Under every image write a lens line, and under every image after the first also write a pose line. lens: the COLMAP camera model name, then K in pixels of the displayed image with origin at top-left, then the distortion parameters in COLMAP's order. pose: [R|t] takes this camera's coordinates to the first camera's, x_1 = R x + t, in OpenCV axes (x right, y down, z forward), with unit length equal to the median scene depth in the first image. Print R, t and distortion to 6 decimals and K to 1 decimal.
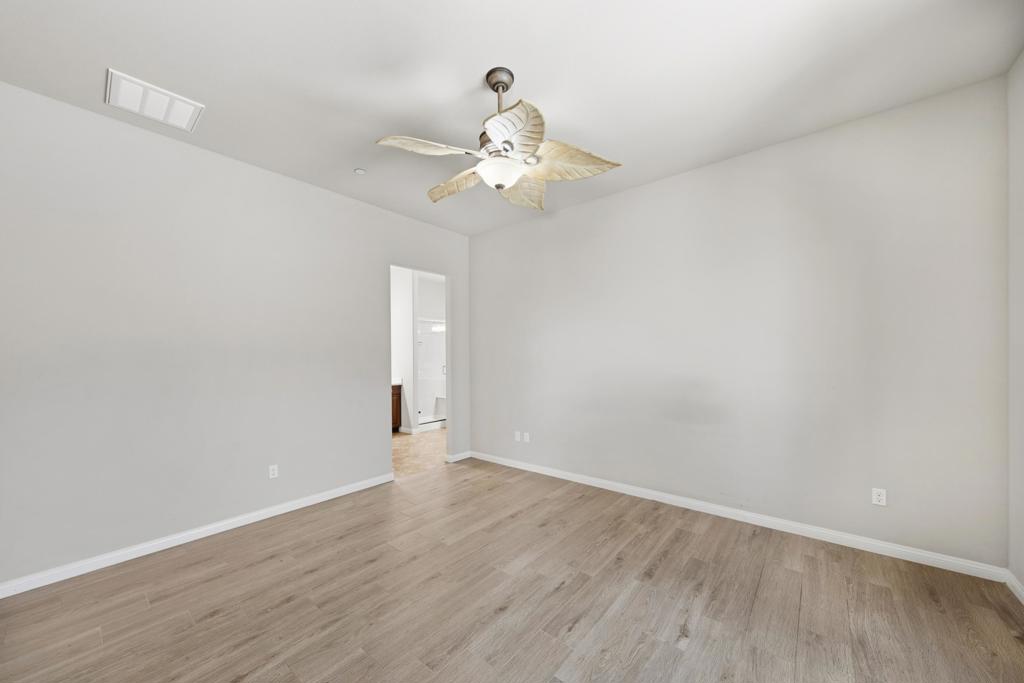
lens RADIAL K [[373.6, 0, 508.8], [0, 373.6, 356.8], [0, 0, 1]] dist [0.000596, 0.000046]
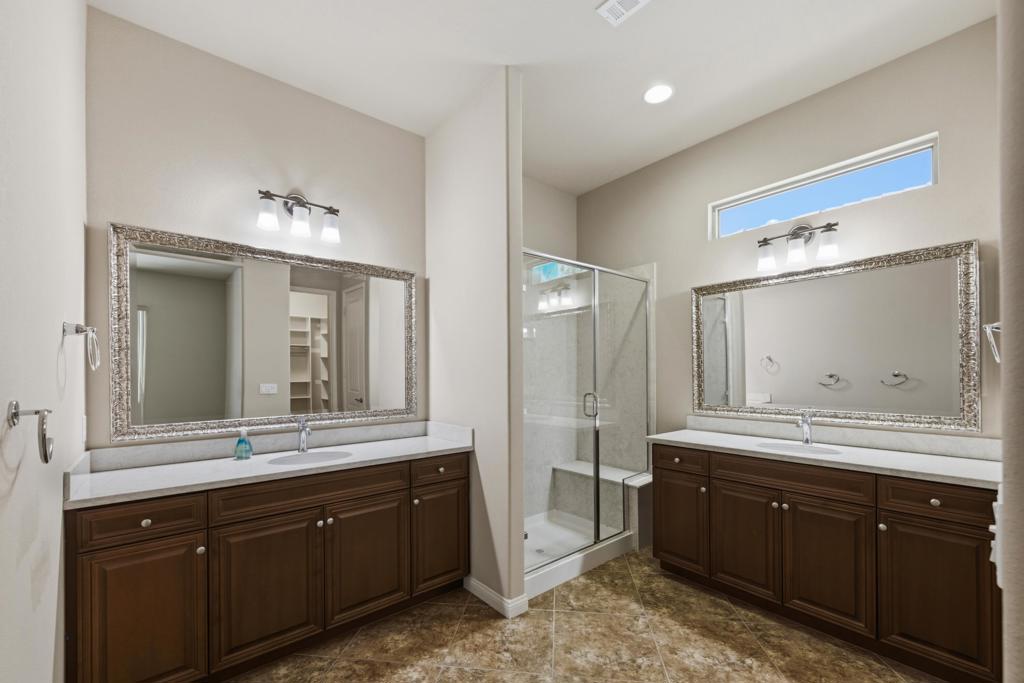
lens RADIAL K [[423.0, 0, 512.5], [0, 423.0, 373.7], [0, 0, 1]] dist [0.000415, 0.000072]
pose [[0.984091, 0.001483, -0.177657, -0.169698], [-0.002738, 0.999973, -0.006820, 0.009434], [0.177642, 0.007198, 0.984069, 0.584490]]
